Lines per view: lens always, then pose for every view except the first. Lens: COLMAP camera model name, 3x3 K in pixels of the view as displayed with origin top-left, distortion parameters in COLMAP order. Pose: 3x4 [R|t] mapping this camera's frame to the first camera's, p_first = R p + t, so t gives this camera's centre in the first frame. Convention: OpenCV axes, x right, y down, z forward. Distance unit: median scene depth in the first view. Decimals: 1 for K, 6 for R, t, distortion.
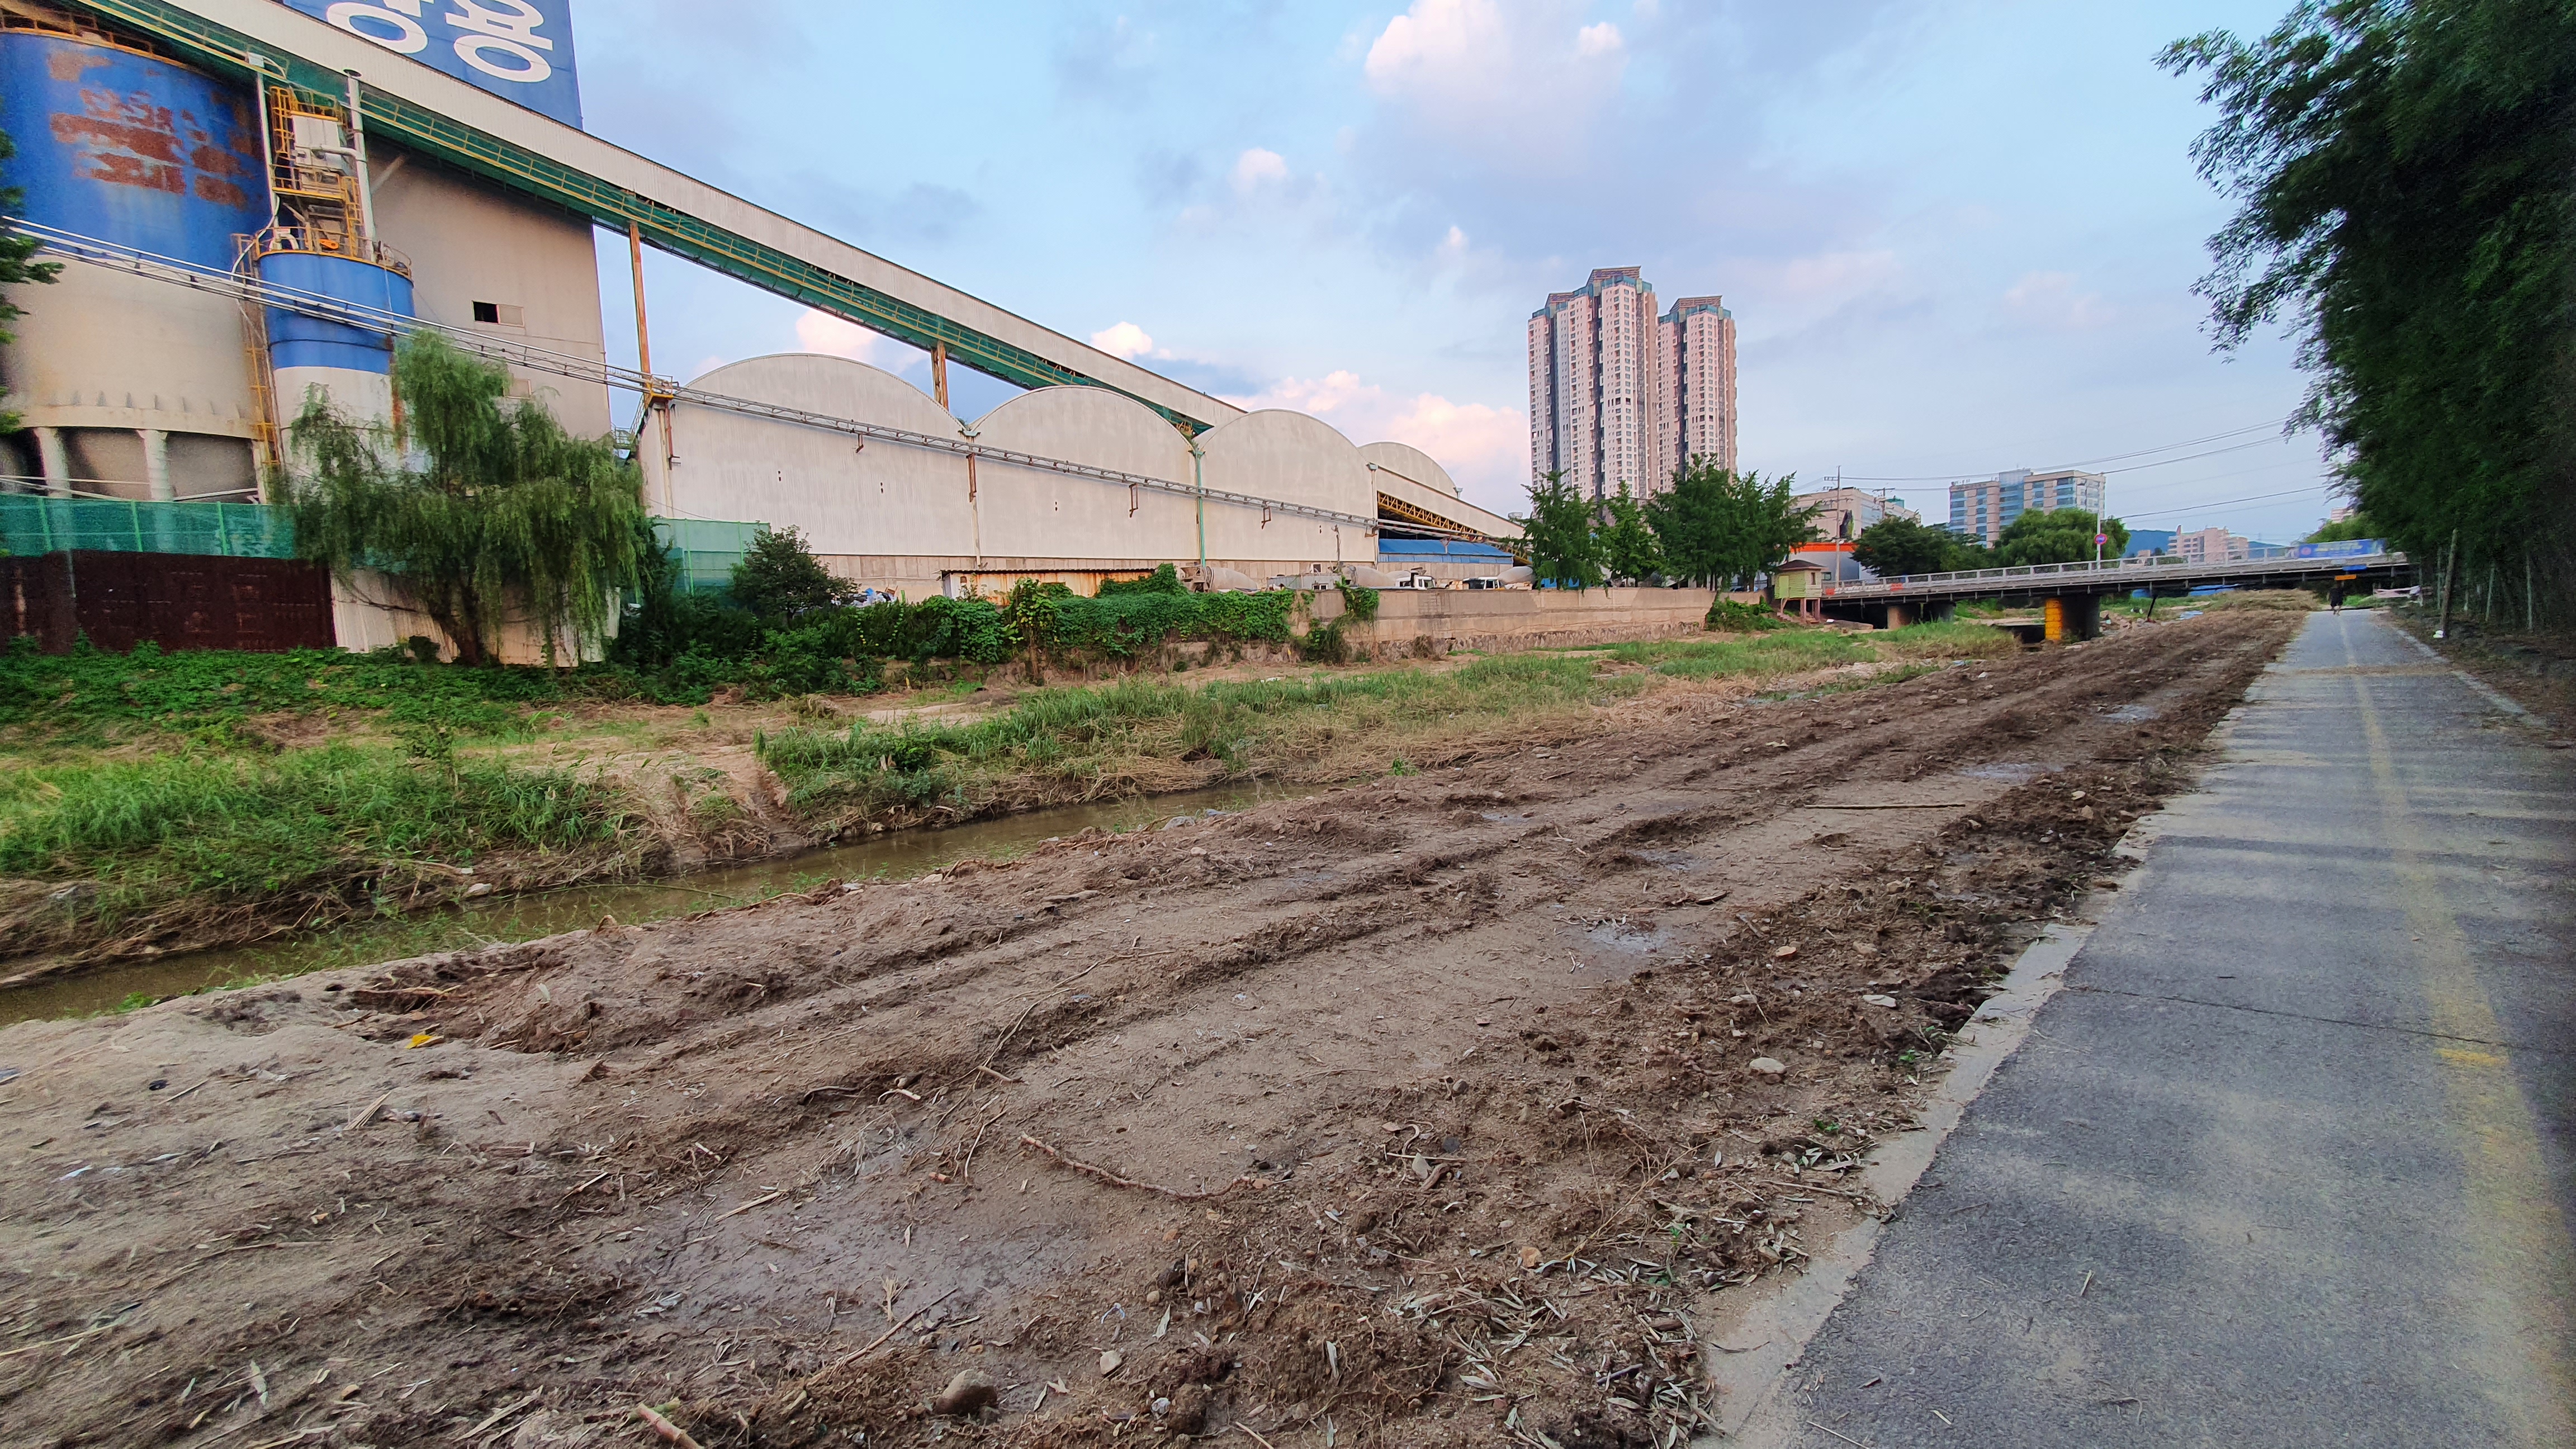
lens RADIAL K [[1008.7, 0, 1288.0], [0, 1008.7, 724.5], [0, 0, 1]] dist [0.009357, 0.000252]
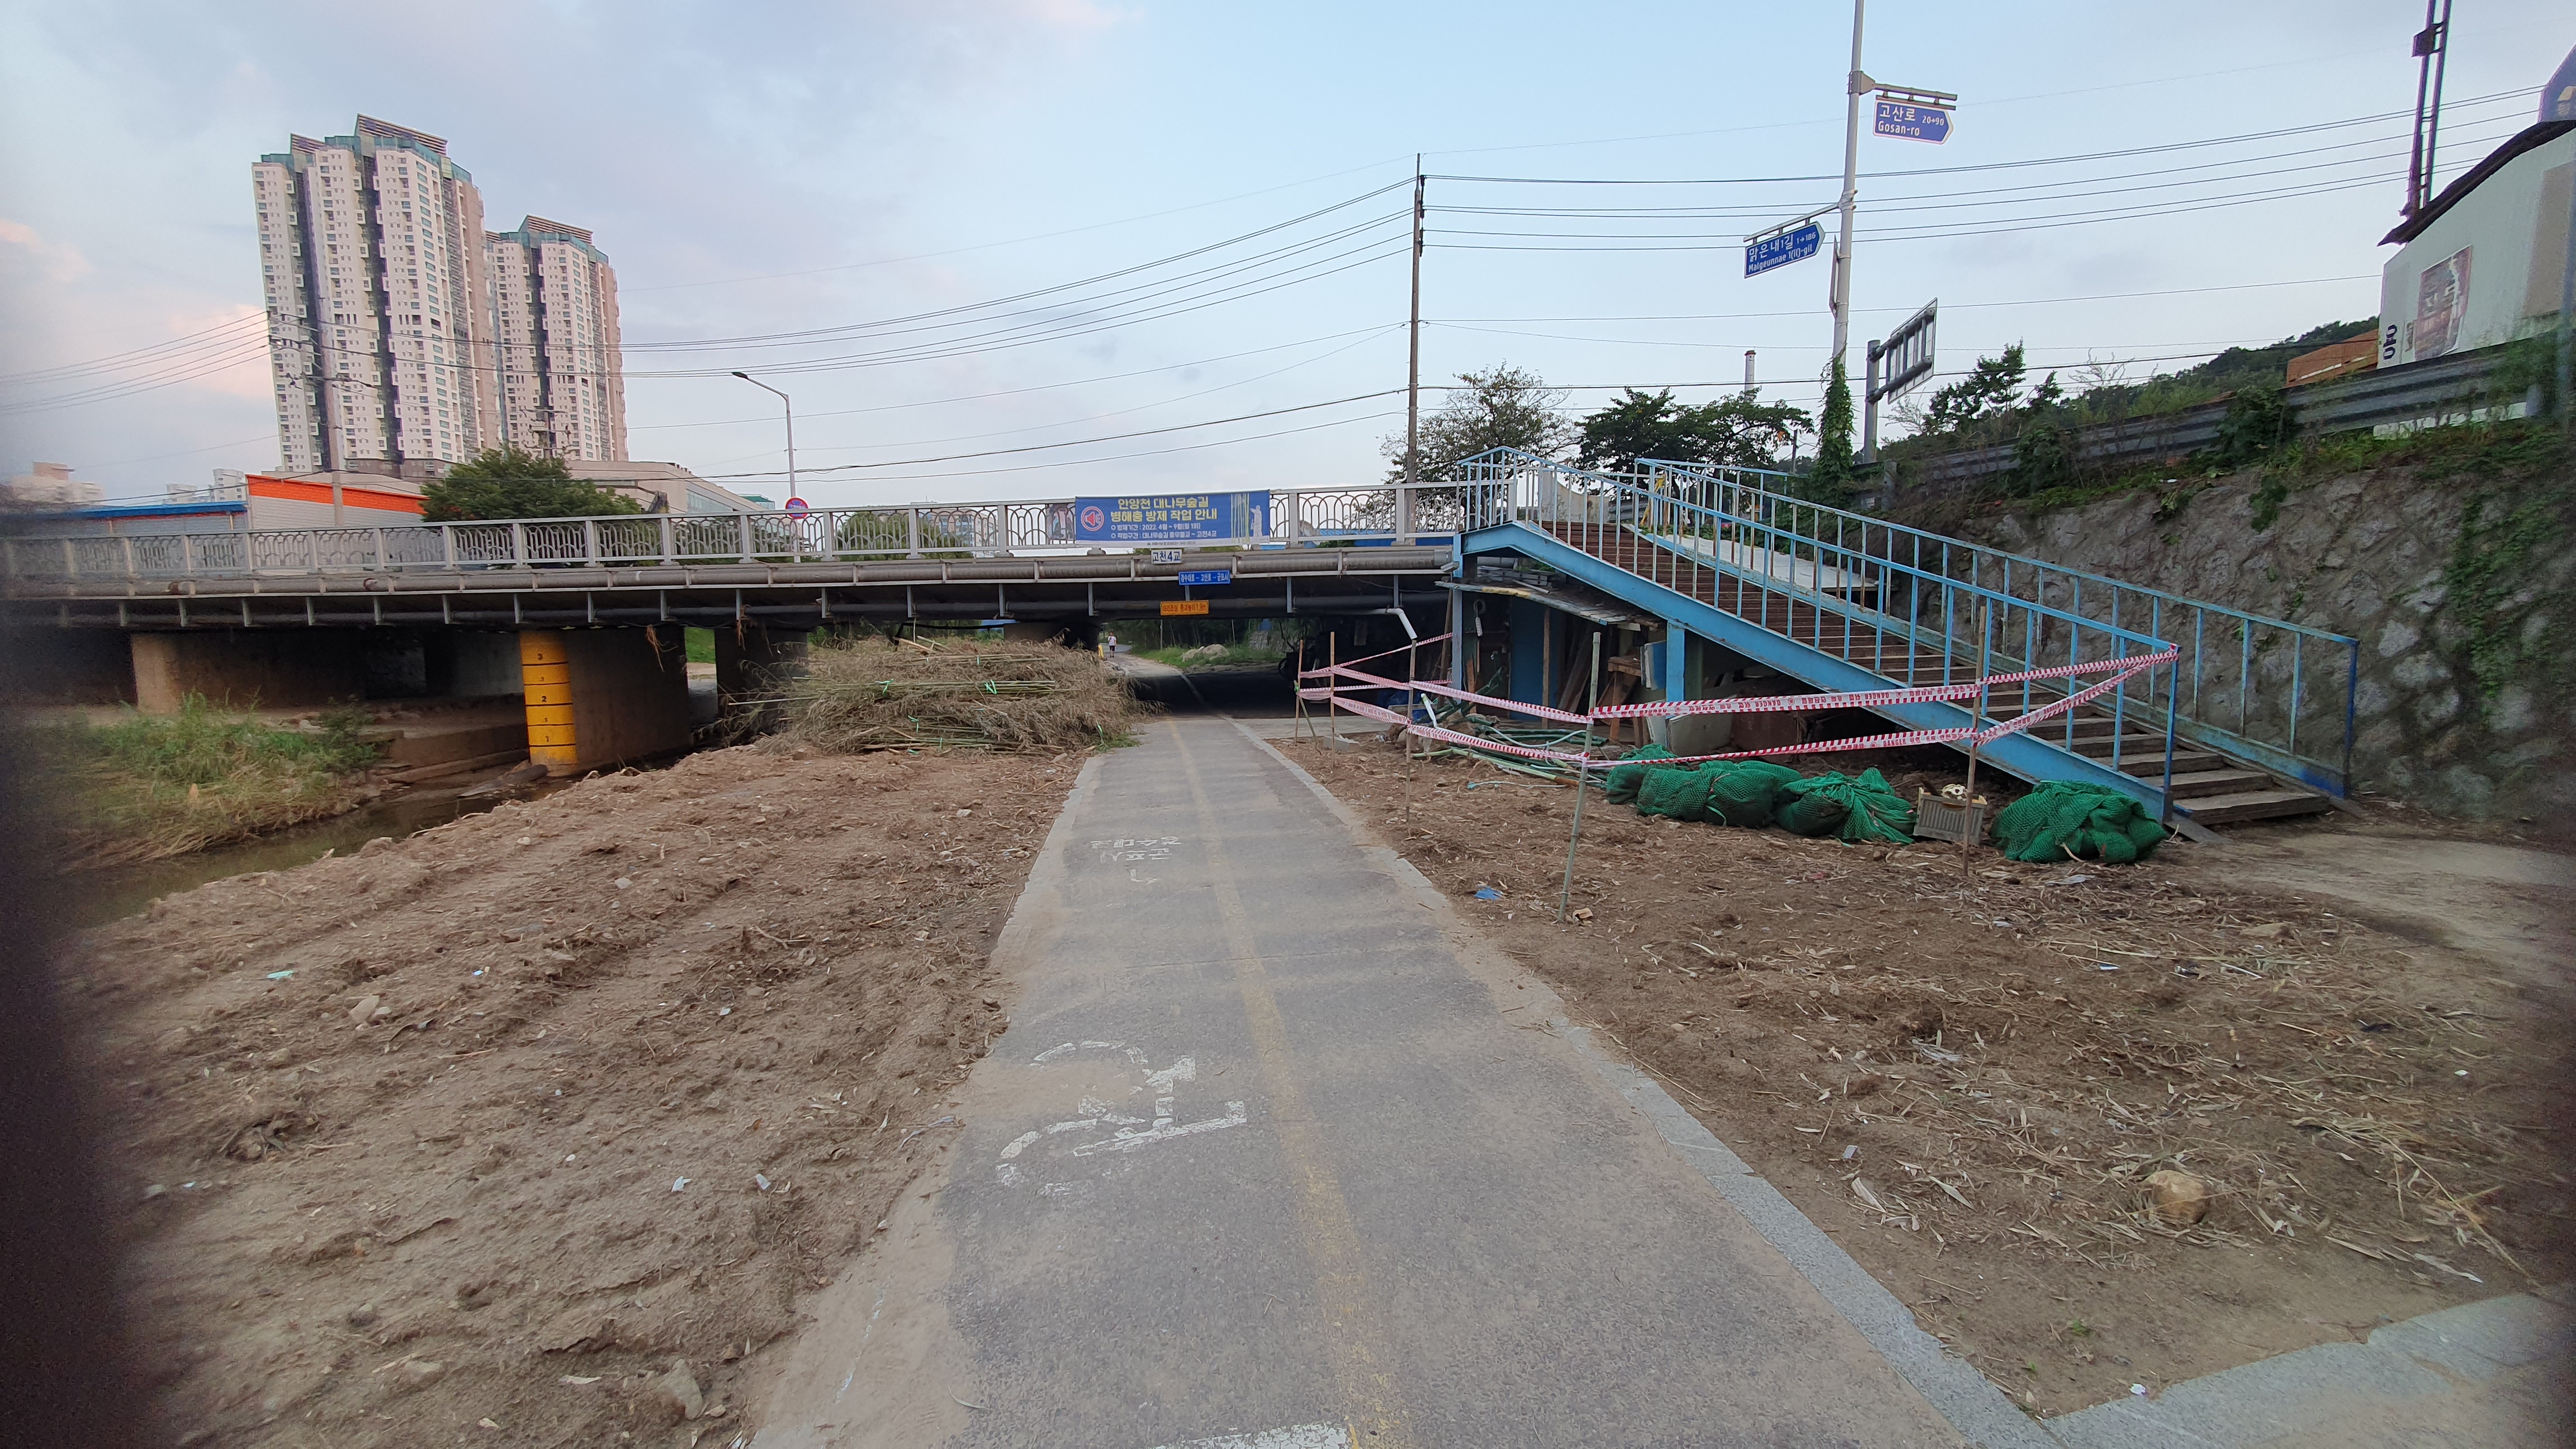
lens RADIAL K [[1008.7, 0, 1288.0], [0, 1008.7, 724.5], [0, 0, 1]] dist [0.009357, 0.000252]
pose [[0.595855, -0.033778, 0.802381, 0.515512], [0.049533, 0.998759, 0.005261, -0.069521], [-0.801563, 0.036610, 0.596789, 0.504960]]
